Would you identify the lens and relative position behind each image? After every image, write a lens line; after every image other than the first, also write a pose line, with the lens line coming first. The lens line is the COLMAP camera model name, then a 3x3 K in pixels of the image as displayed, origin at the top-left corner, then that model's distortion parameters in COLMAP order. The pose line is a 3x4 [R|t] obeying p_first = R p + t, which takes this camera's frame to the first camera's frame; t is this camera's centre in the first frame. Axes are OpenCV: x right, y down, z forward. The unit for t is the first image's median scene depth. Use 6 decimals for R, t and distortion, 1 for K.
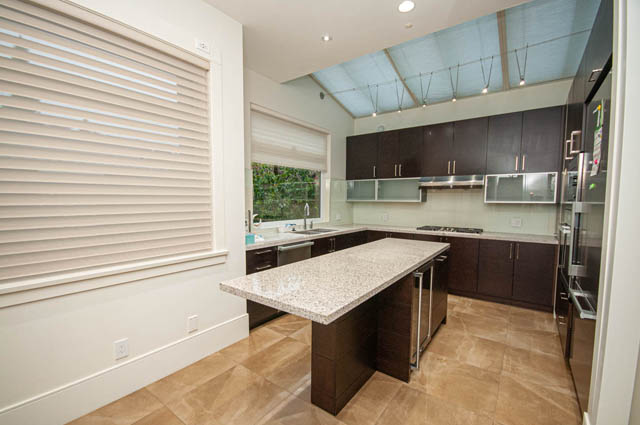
lens RADIAL K [[286.4, 0, 319.8], [0, 286.4, 216.8], [0, 0, 1]] dist [-0.000374, -0.000225]
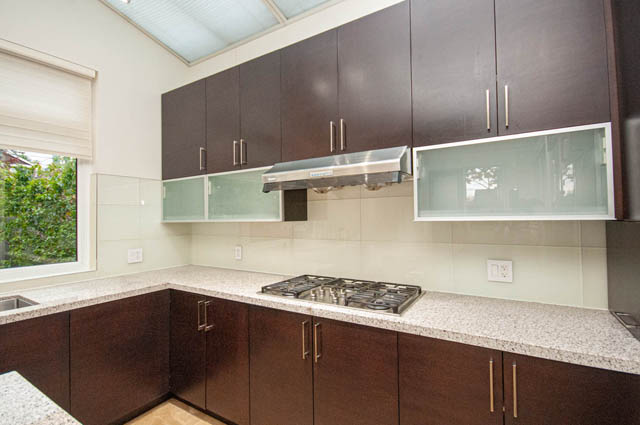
lens RADIAL K [[301.2, 0, 316.7], [0, 301.2, 214.1], [0, 0, 1]] dist [-0.001703, -0.001099]
pose [[0.995417, -0.019028, 0.093713, 0.349995], [0.025885, 0.997032, -0.072512, -0.027894], [-0.092055, 0.074606, 0.992955, 0.526341]]
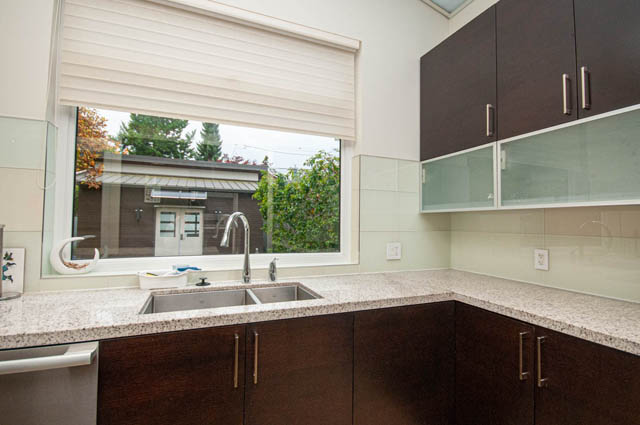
lens RADIAL K [[301.2, 0, 316.7], [0, 301.2, 214.1], [0, 0, 1]] dist [-0.001703, -0.001099]
pose [[0.856525, -0.013319, -0.515934, 0.209643], [-0.036088, 0.995675, -0.085615, -0.013568], [0.514843, 0.091950, 0.852339, 0.646965]]
